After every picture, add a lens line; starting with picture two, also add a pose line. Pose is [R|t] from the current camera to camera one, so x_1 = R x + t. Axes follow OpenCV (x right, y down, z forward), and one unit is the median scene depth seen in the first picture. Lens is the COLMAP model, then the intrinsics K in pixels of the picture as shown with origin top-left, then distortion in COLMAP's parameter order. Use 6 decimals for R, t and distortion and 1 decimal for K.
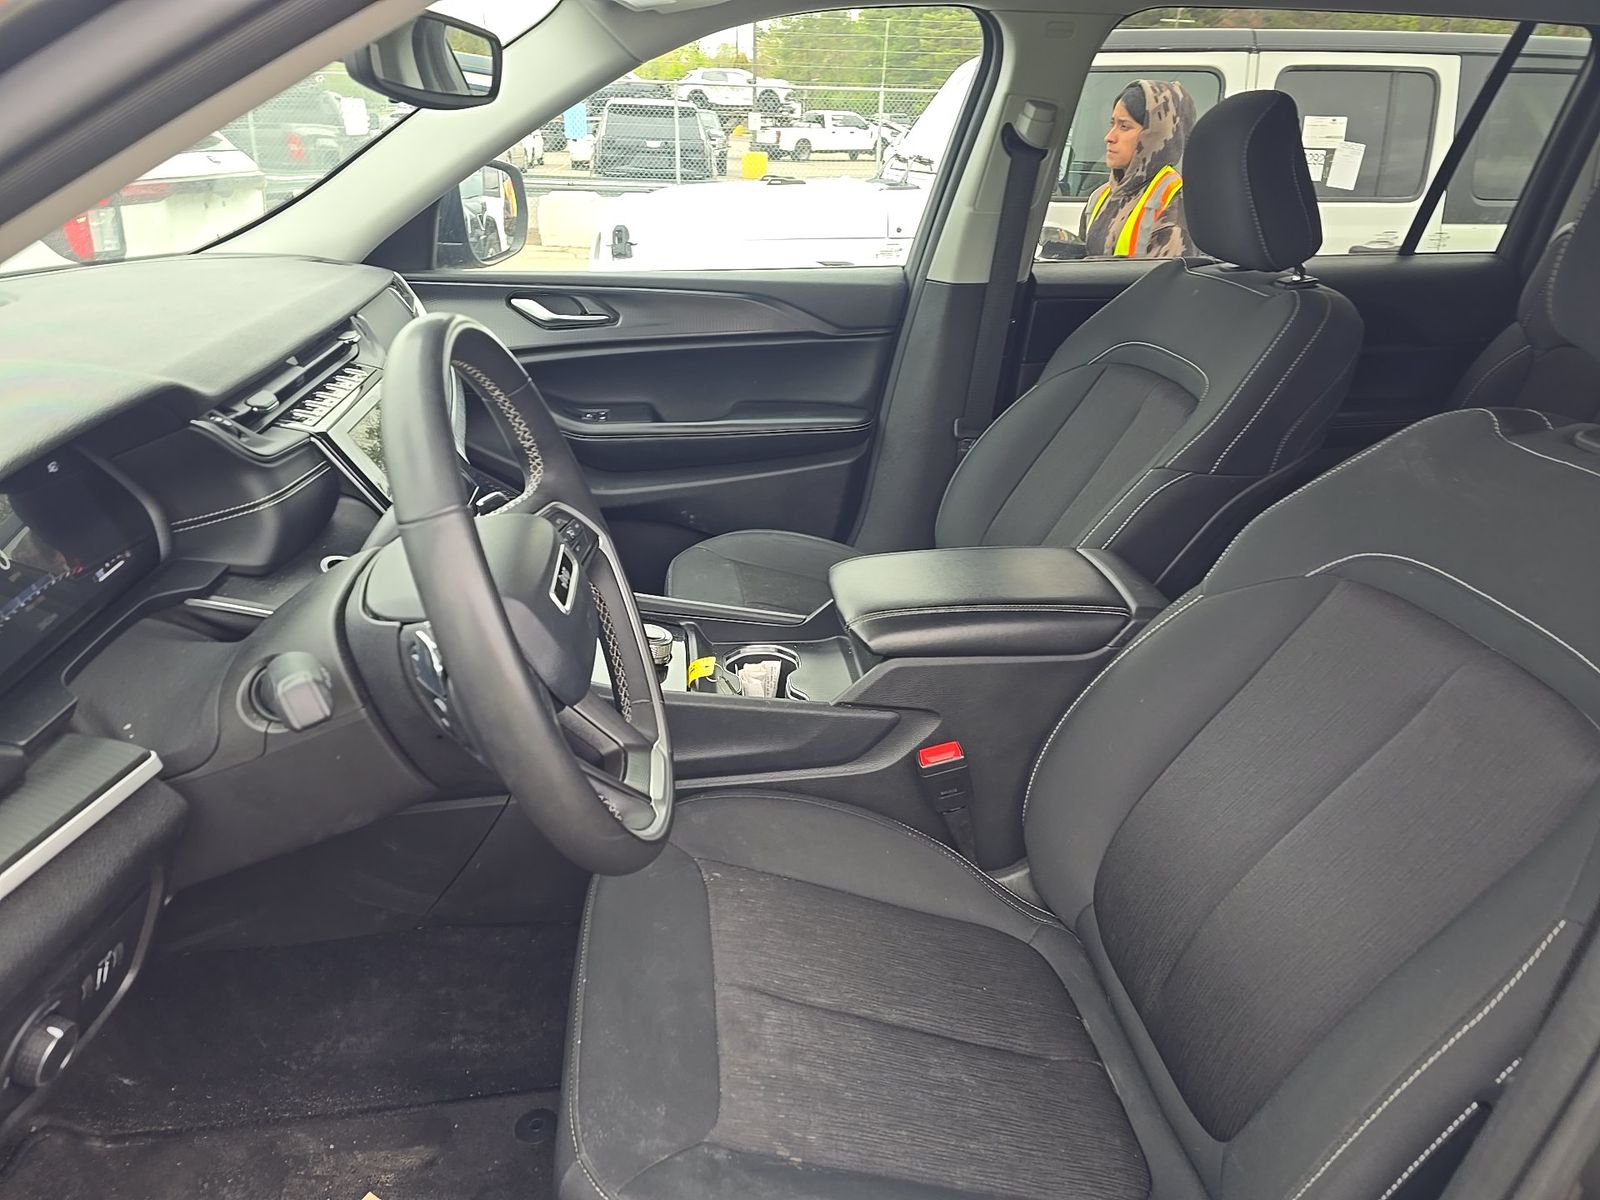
lens RADIAL K [[1057.6, 0, 800.0], [0, 1057.6, 600.0], [0, 0, 1]] dist [0.042166, -0.035891]
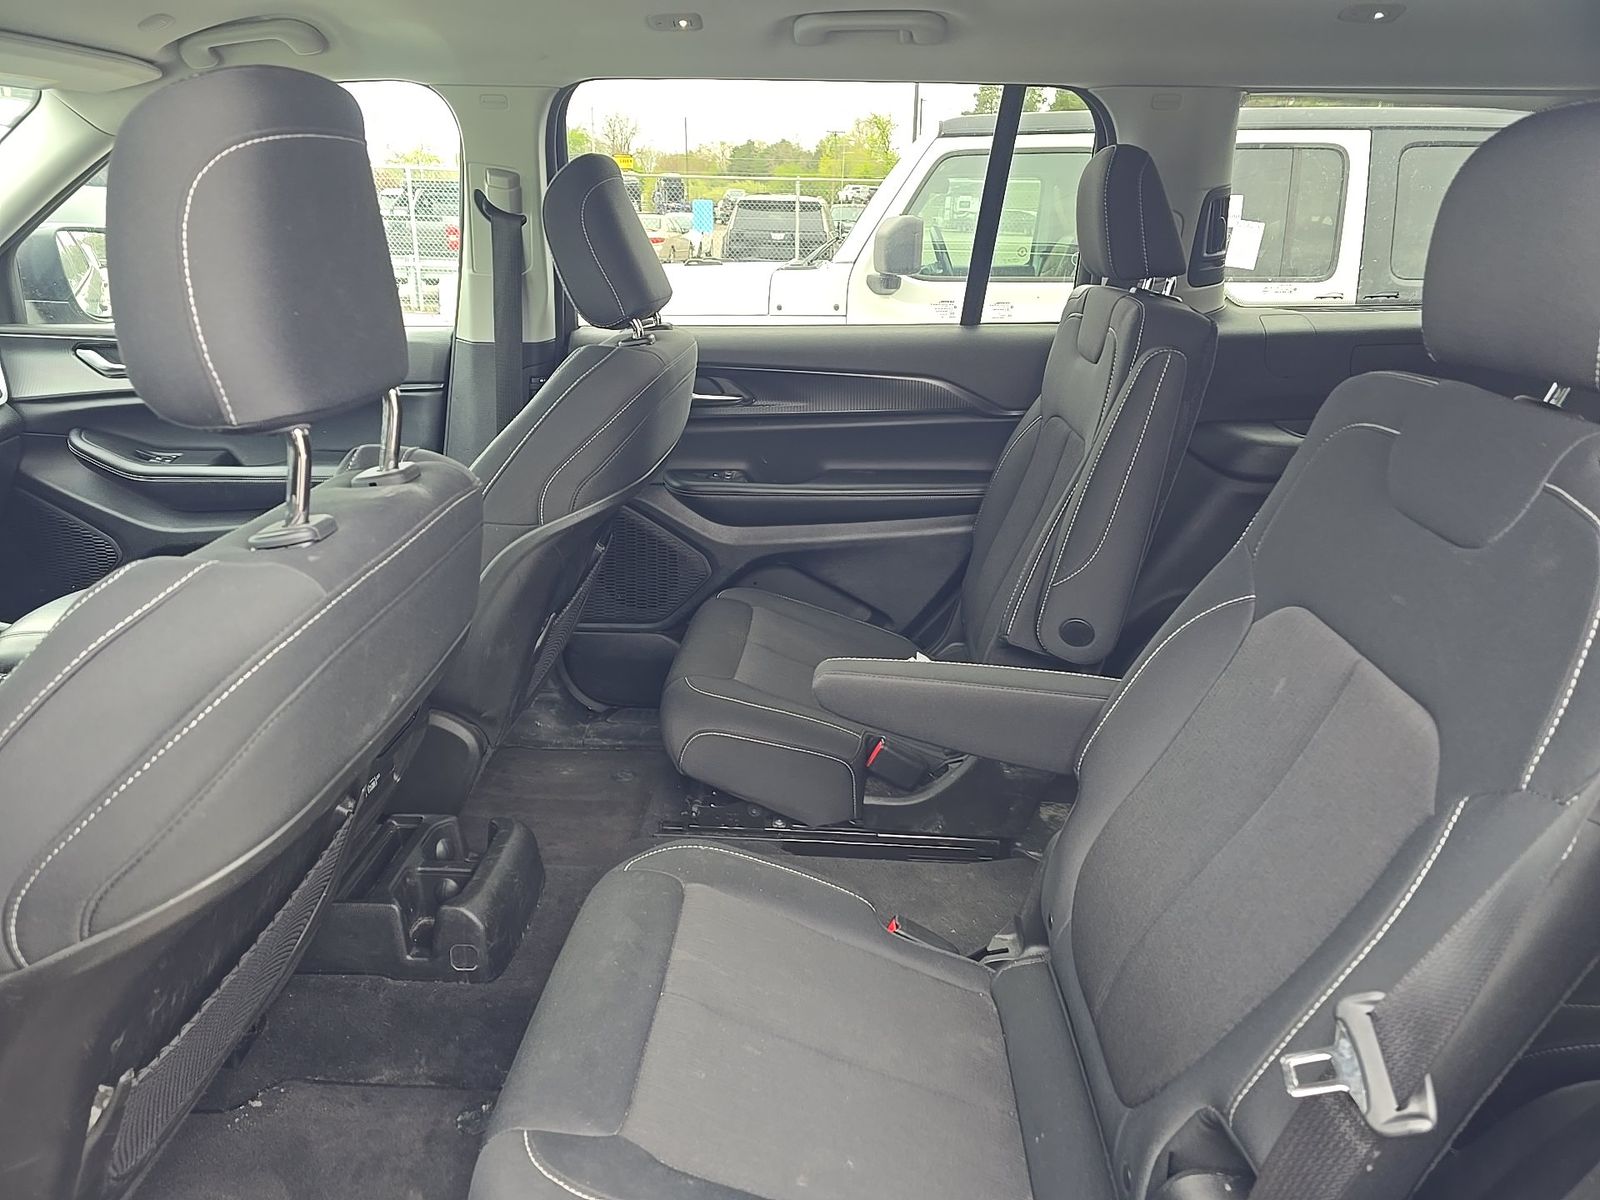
lens RADIAL K [[1057.6, 0, 800.0], [0, 1057.6, 600.0], [0, 0, 1]] dist [0.042166, -0.035891]
pose [[0.985045, 0.050442, -0.164747, 0.298584], [-0.062927, 0.995456, -0.071461, 0.002571], [0.160394, 0.080759, 0.983744, 0.024838]]
